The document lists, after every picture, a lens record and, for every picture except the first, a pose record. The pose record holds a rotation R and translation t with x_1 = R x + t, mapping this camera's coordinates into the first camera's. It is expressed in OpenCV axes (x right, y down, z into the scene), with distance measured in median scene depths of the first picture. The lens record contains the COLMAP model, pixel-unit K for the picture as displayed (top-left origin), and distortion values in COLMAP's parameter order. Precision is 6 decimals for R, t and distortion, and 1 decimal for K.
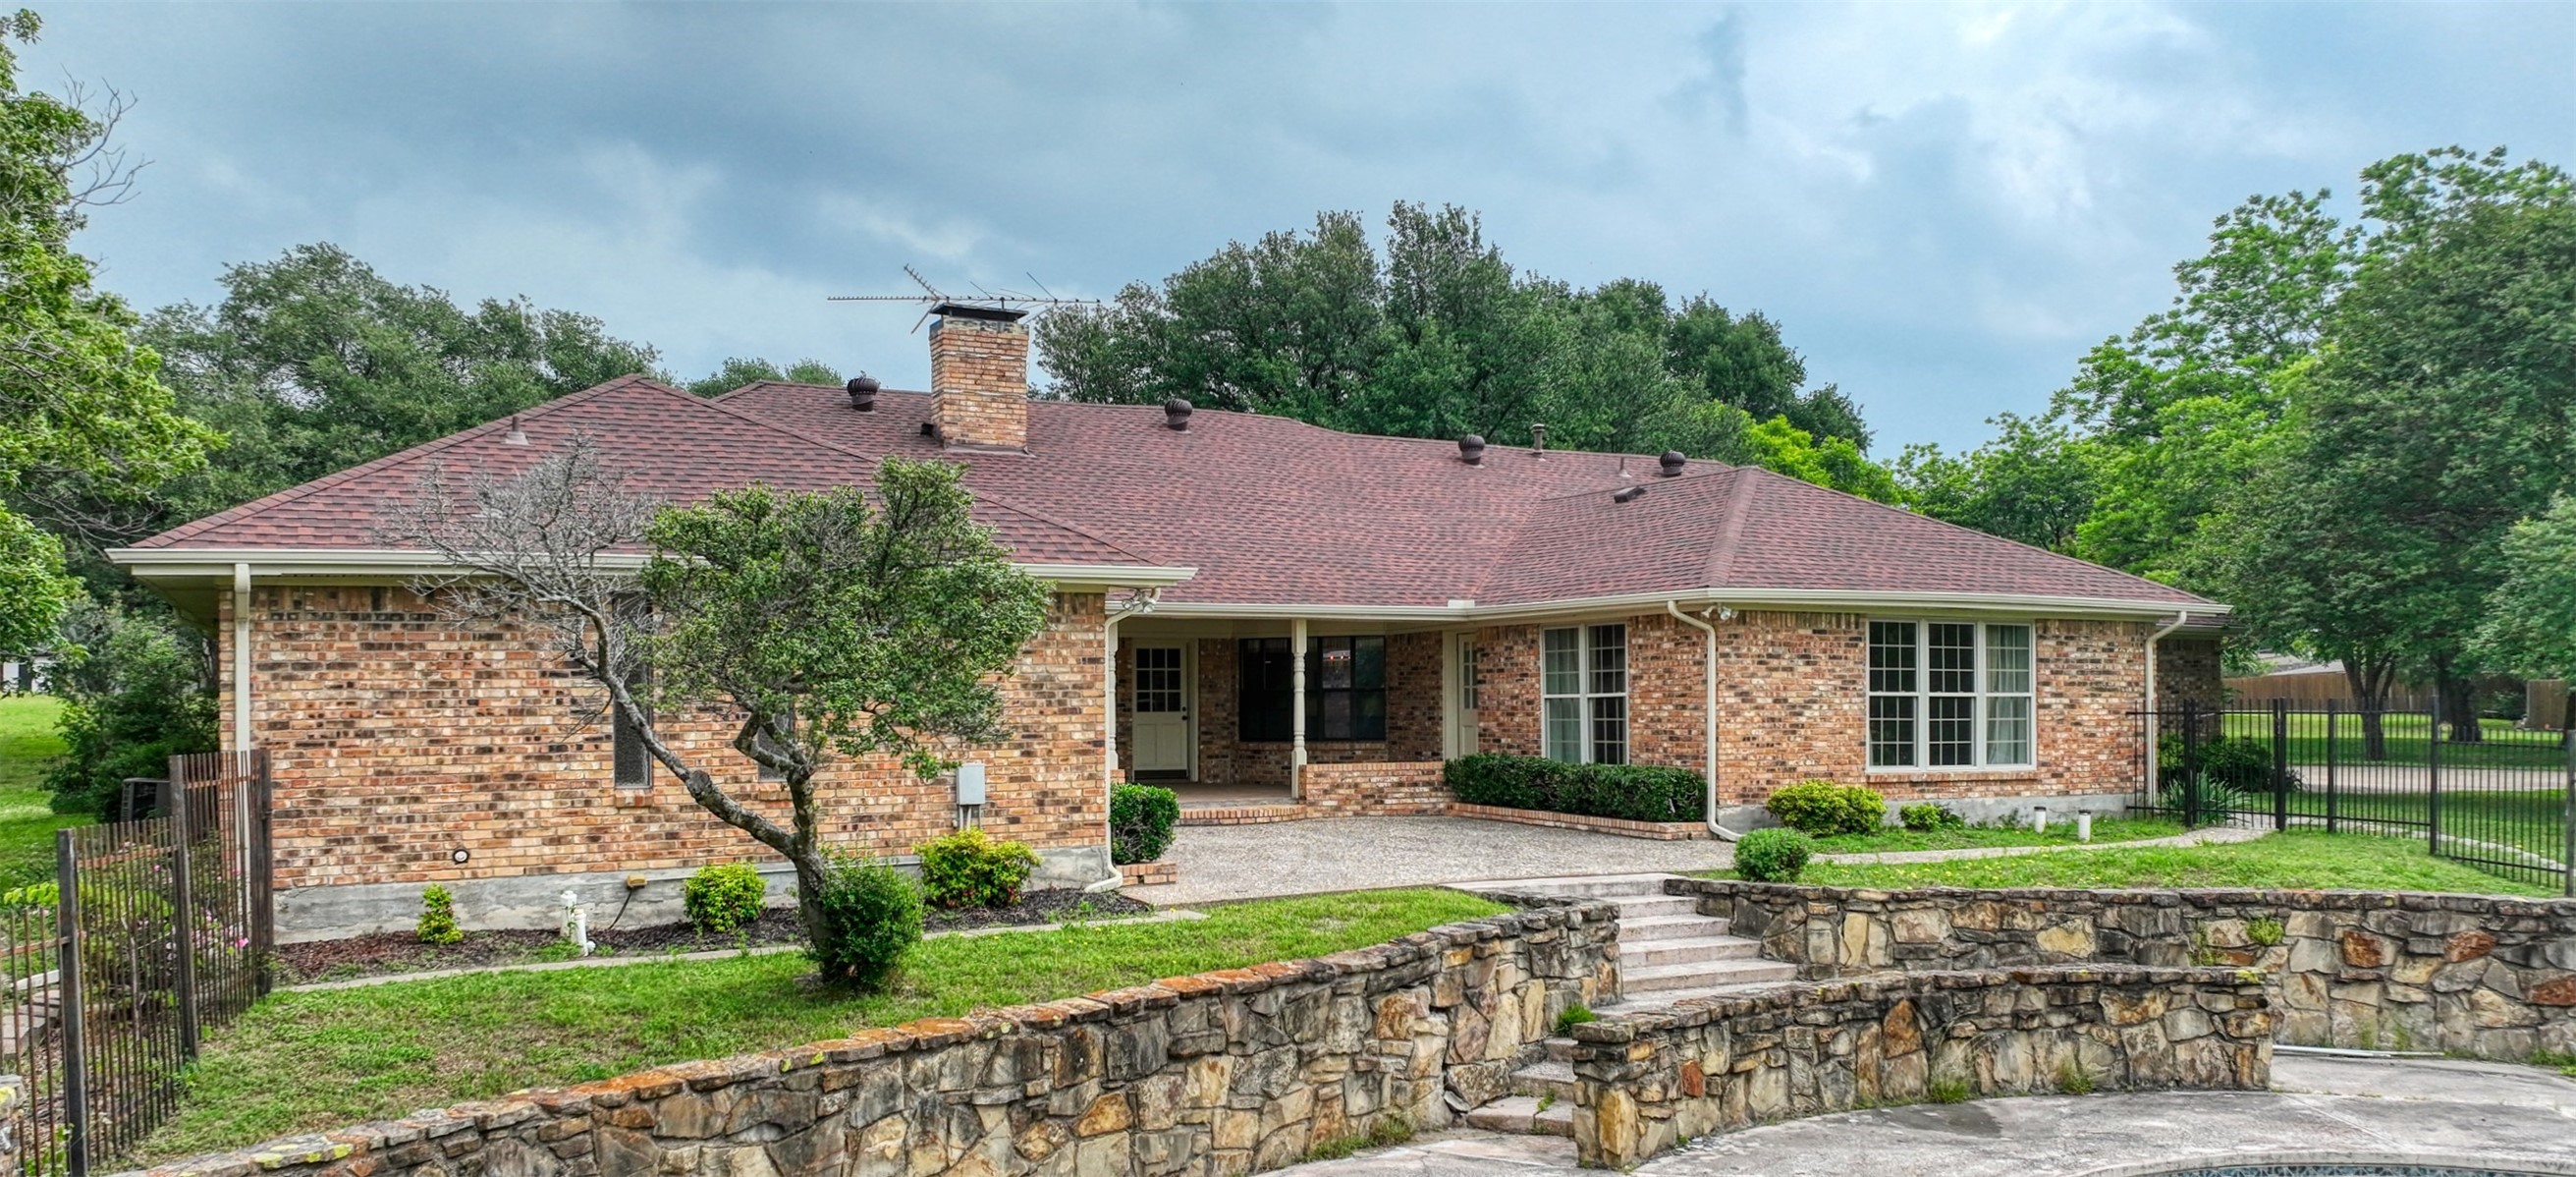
lens RADIAL K [[2002.5, 0, 1289.8], [0, 2002.5, 700.6], [0, 0, 1]] dist [0.002988, -0.000319]
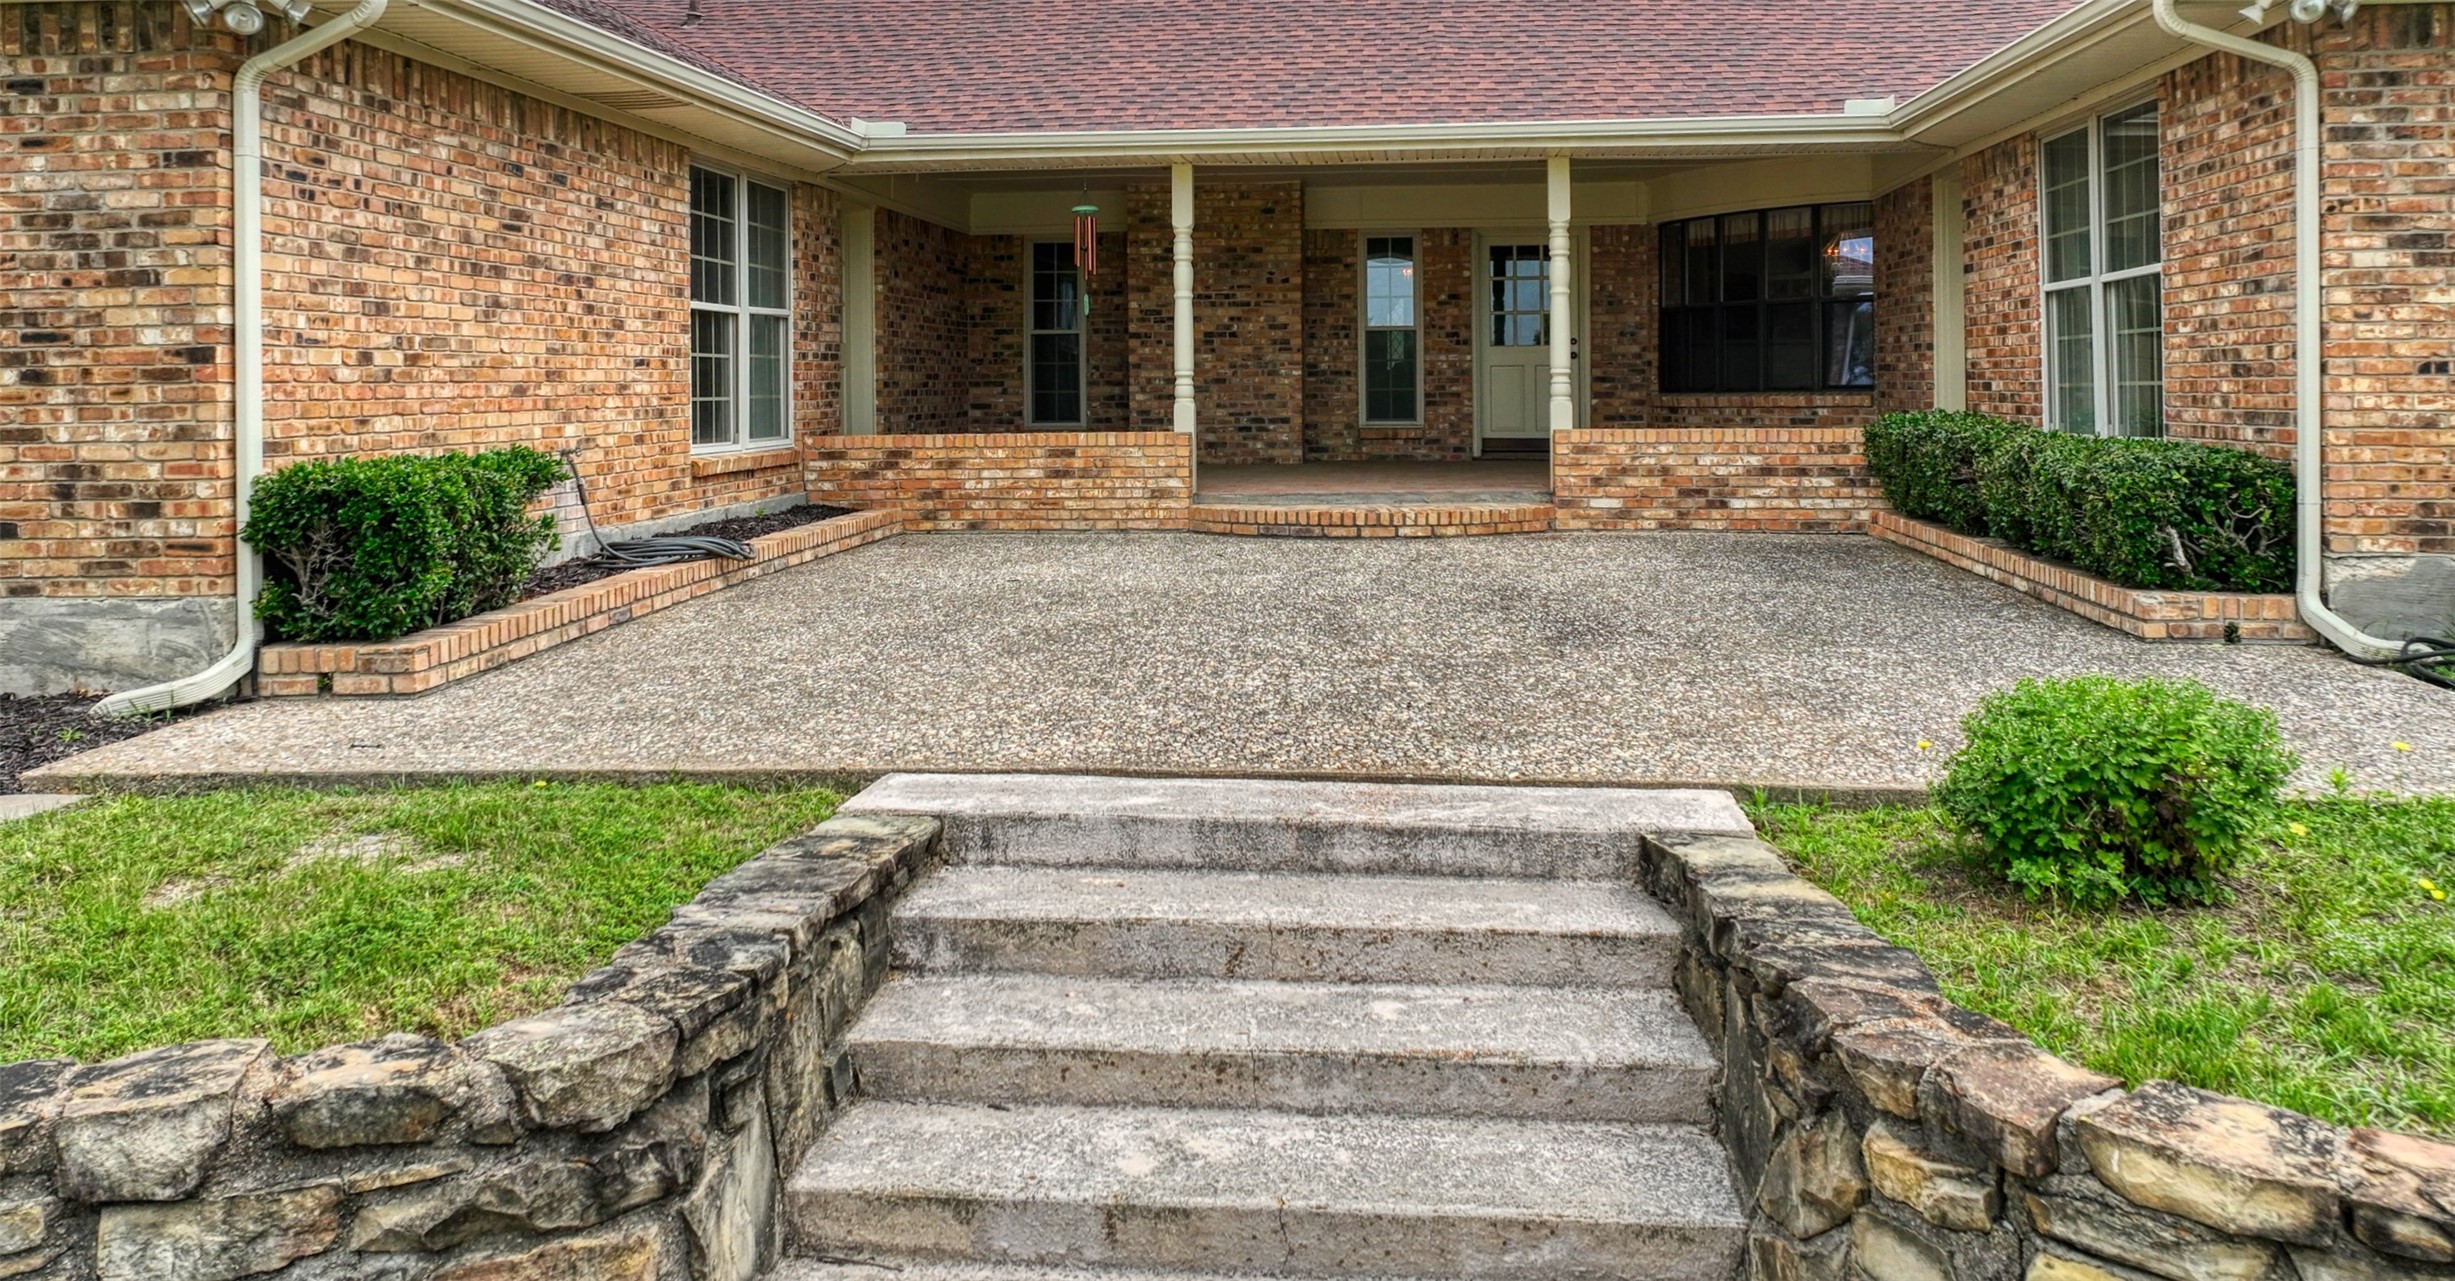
lens RADIAL K [[1846.6, 0, 1229.2], [0, 1846.6, 373.1], [0, 0, 1]] dist [-0.001228, 0.000540]
pose [[0.835720, -0.003476, -0.549145, 0.230361], [0.002274, 0.999993, -0.002870, 0.020679], [0.549151, 0.001150, 0.835722, 0.613374]]
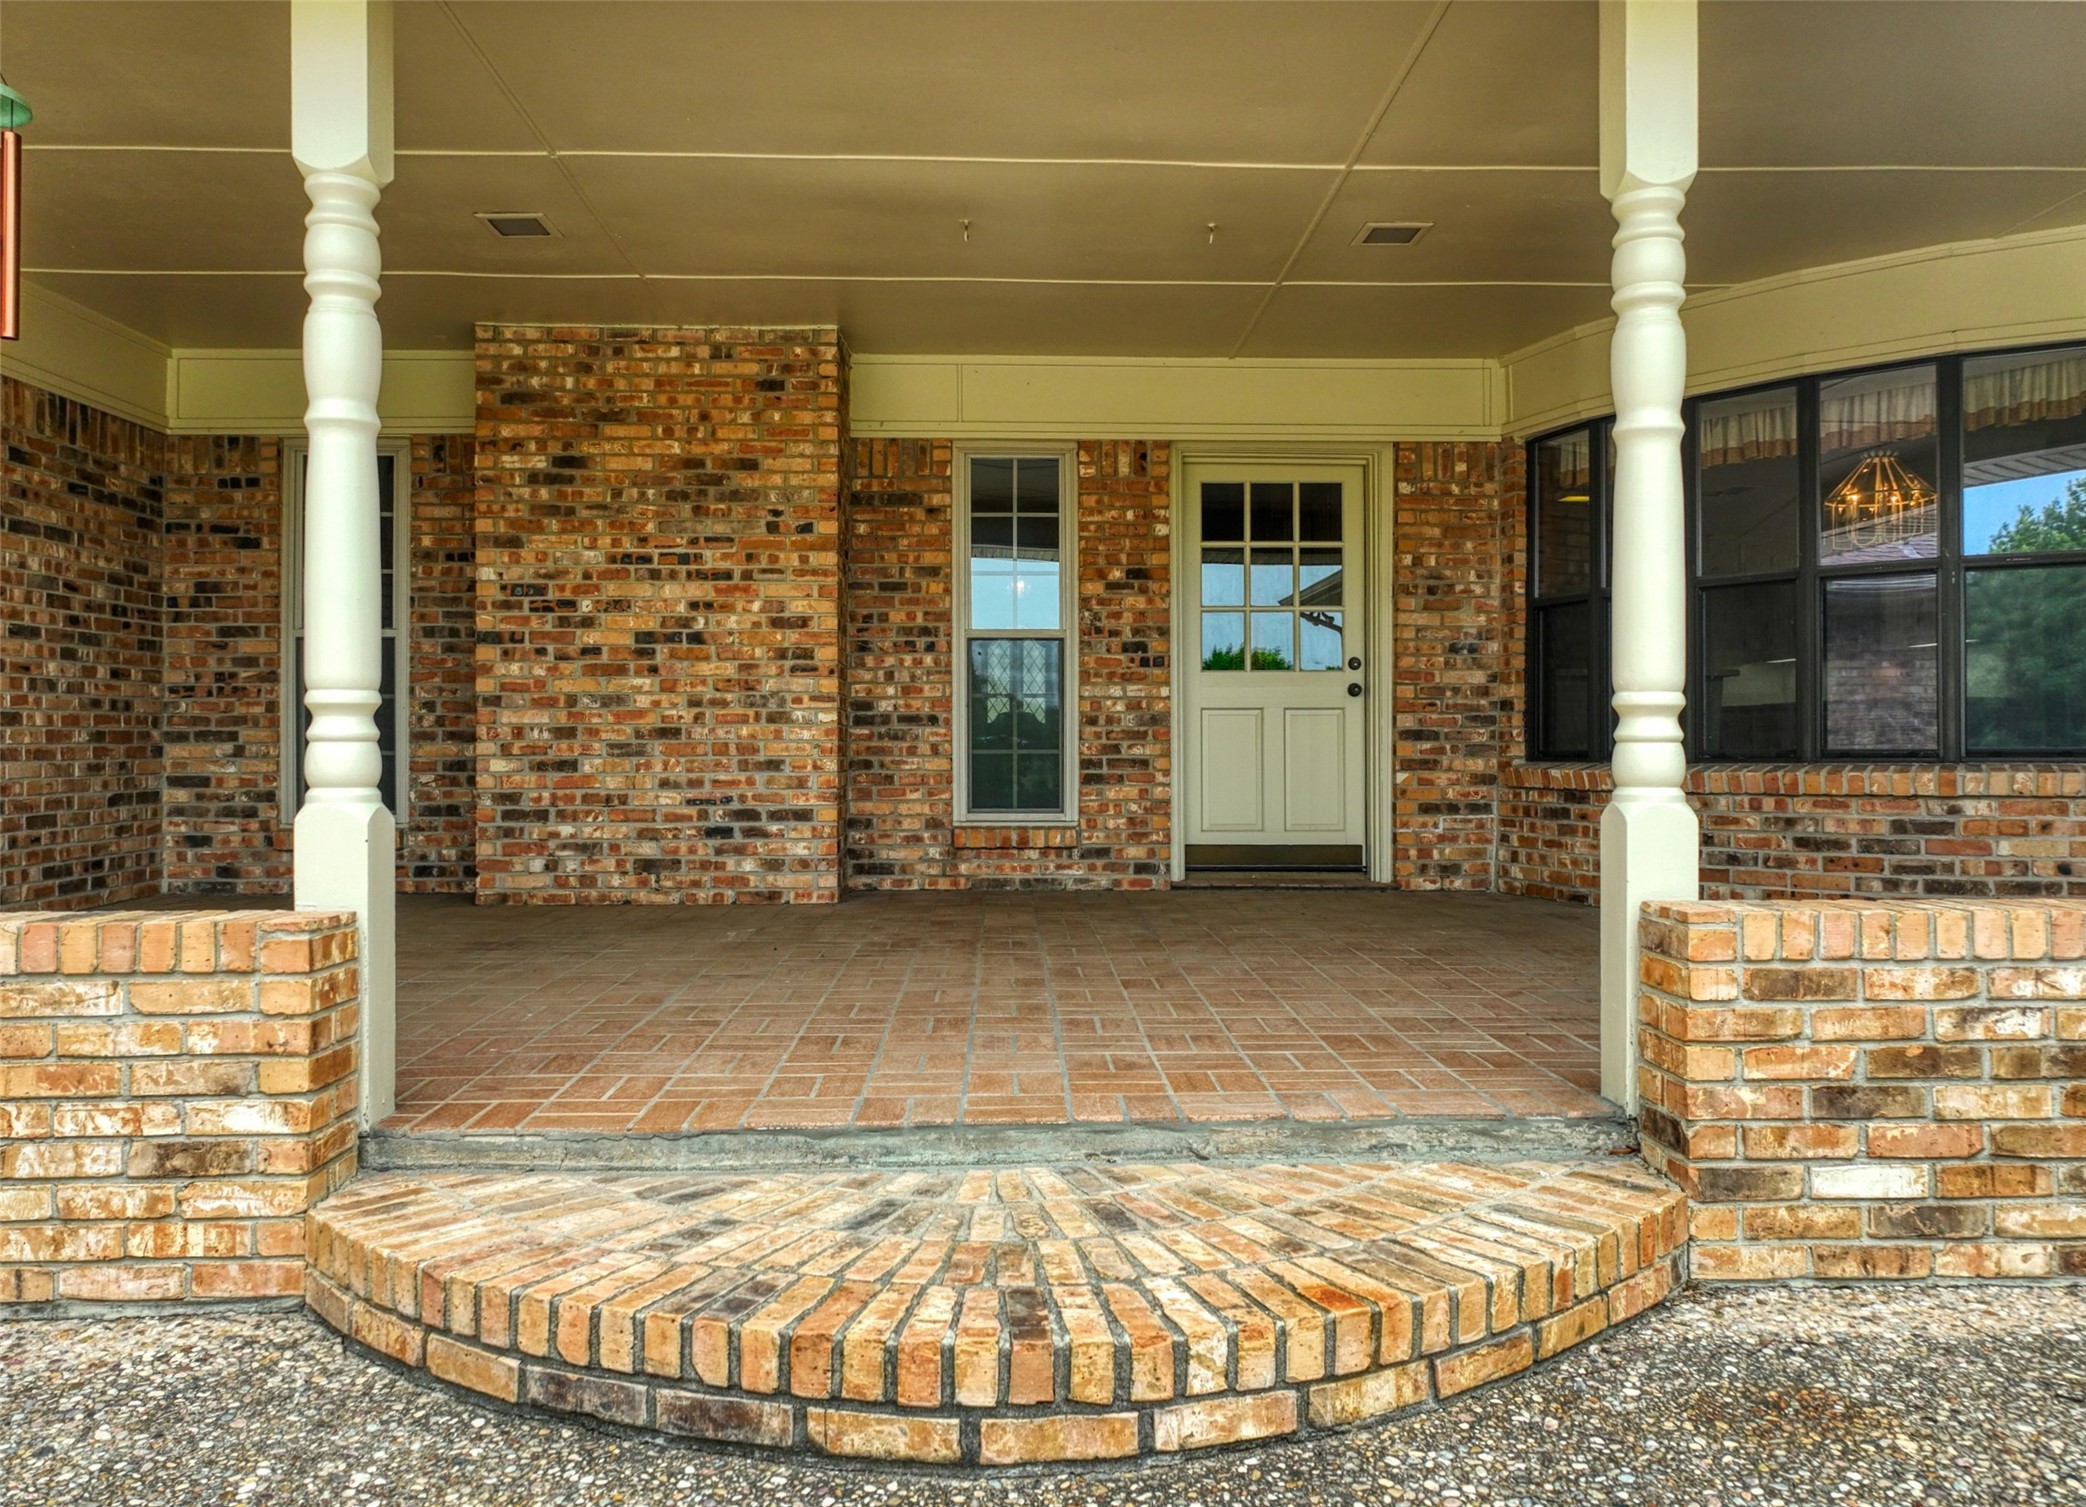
lens RADIAL K [[1560.3, 0, 1047.2], [0, 1560.3, 724.5], [0, 0, 1]] dist [0.001636, 0.002191]
pose [[0.902282, -0.000186, -0.431146, 0.017075], [-0.003852, 0.999957, -0.008494, 0.022349], [0.431128, 0.009325, 0.902242, 0.989963]]
